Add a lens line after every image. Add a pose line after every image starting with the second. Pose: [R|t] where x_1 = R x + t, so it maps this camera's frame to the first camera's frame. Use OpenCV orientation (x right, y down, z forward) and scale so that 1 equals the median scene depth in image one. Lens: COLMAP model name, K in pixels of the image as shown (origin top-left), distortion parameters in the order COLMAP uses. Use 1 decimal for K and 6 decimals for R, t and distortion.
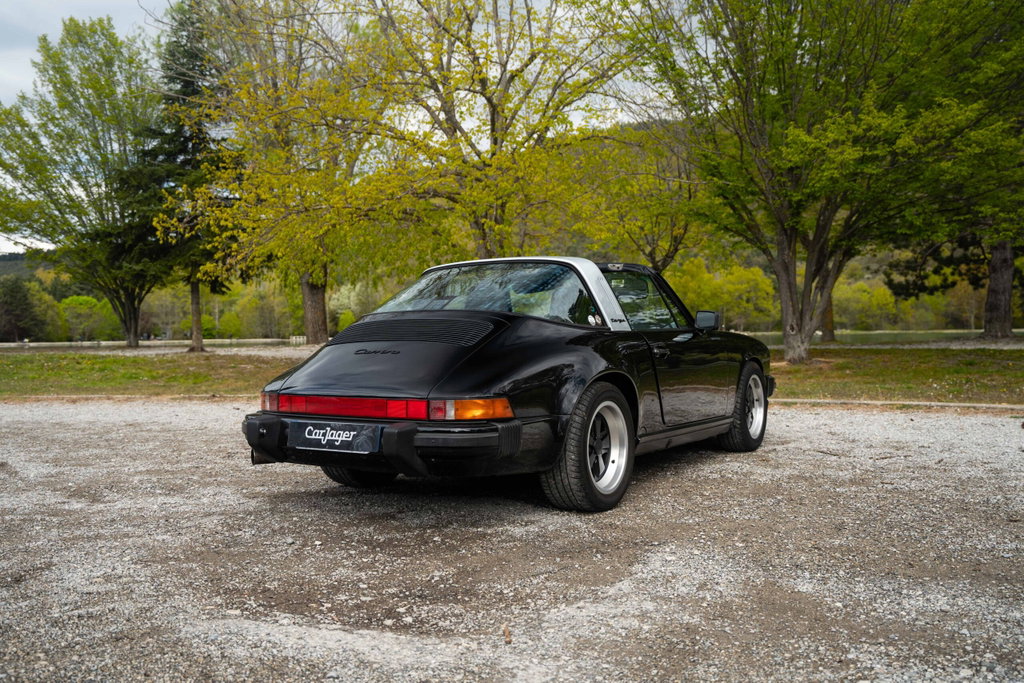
lens RADIAL K [[932.5, 0, 507.6], [0, 932.5, 338.2], [0, 0, 1]] dist [-0.117640, 0.186599]
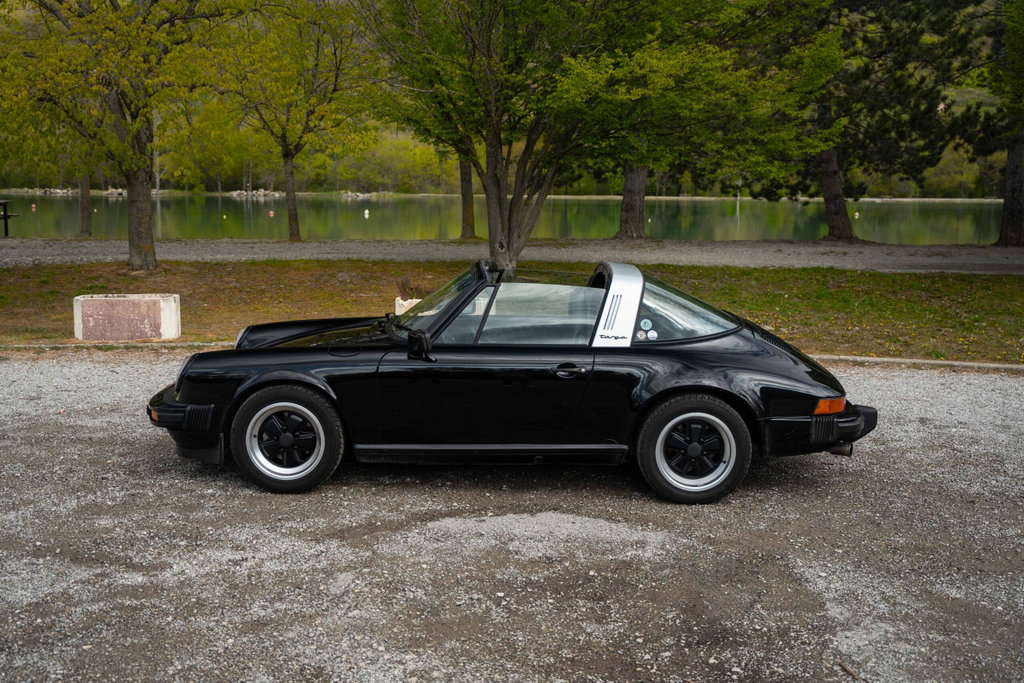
lens RADIAL K [[1081.9, 0, 491.1], [0, 1081.9, 344.6], [0, 0, 1]] dist [-0.061615, 0.187182]
pose [[0.895739, -0.040122, 0.442767, -0.204623], [-0.021788, 0.990761, 0.133858, -0.059712], [-0.444047, -0.129549, 0.886589, -0.007293]]
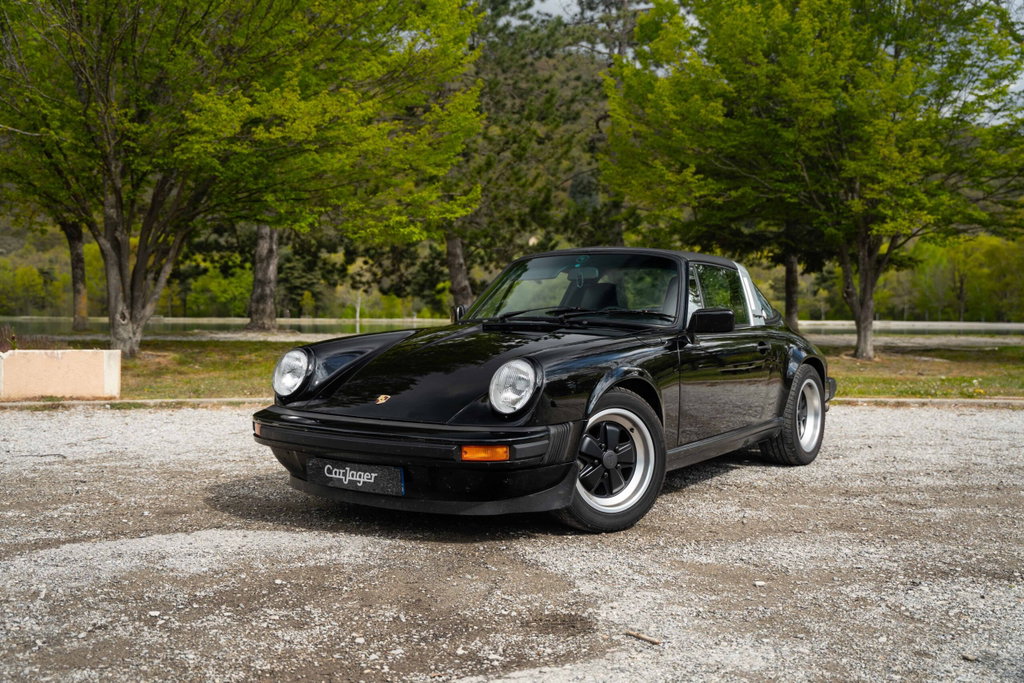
lens RADIAL K [[1063.1, 0, 512.0], [0, 1063.1, 341.5], [0, 0, 1]] dist [-0.059039, 0.171831]
pose [[0.675279, 0.004566, 0.737549, -0.176604], [-0.015702, 0.999843, 0.008187, -0.001647], [-0.737396, -0.017109, 0.675244, 0.062376]]
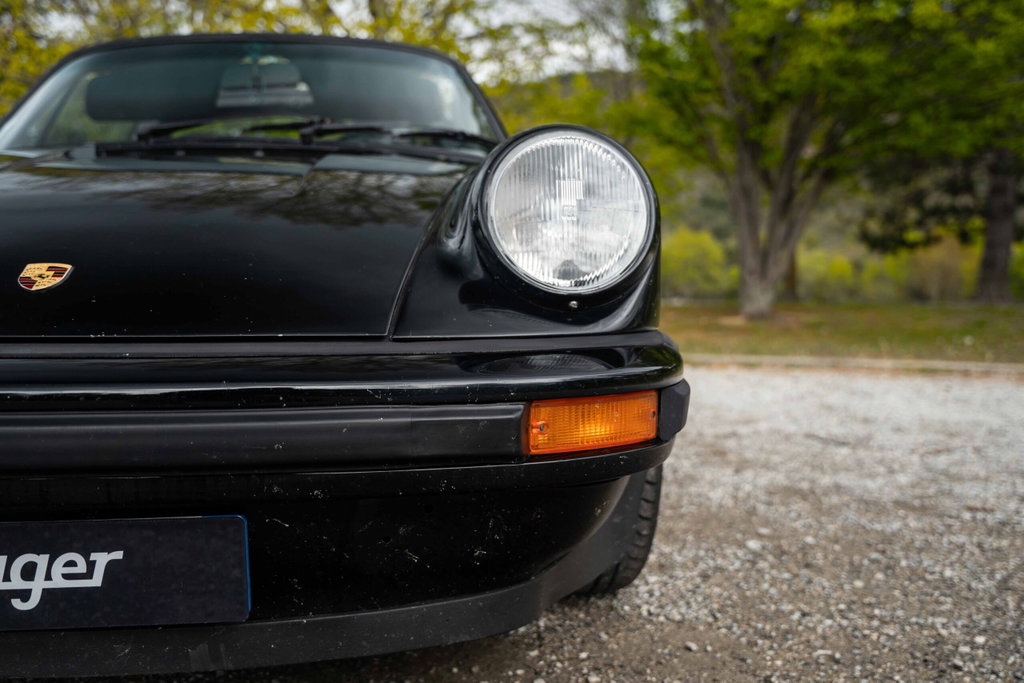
lens RADIAL K [[1016.6, 0, 512.0], [0, 1016.6, 341.5], [0, 0, 1]] dist [-0.014948, -0.012363]
pose [[0.996918, 0.016325, 0.076739, 0.046822], [-0.018875, 0.999289, 0.032624, 0.020929], [-0.076152, -0.033972, 0.996517, 0.175934]]
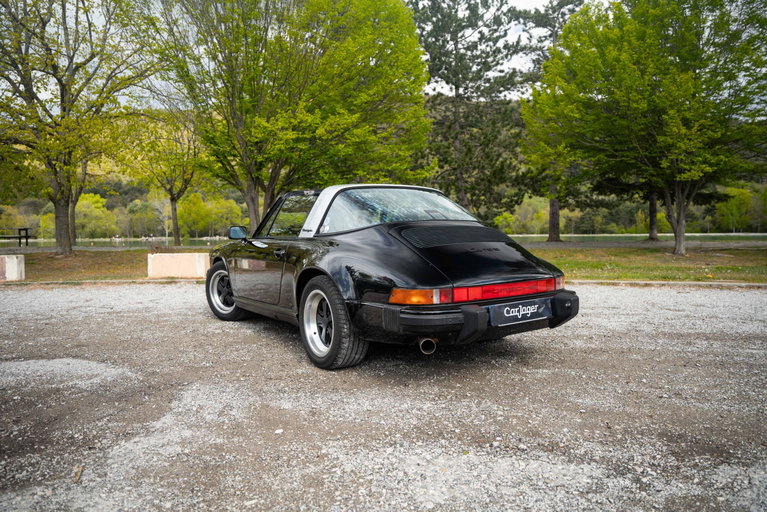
lens RADIAL K [[538.3, 0, 387.1], [0, 538.3, 258.9], [0, 0, 1]] dist [-0.174977, 0.126515]
pose [[0.853525, -0.014654, 0.520846, 0.000537], [-0.003360, 0.999429, 0.033625, -0.002261], [-0.521041, -0.030450, 0.852988, 0.031593]]
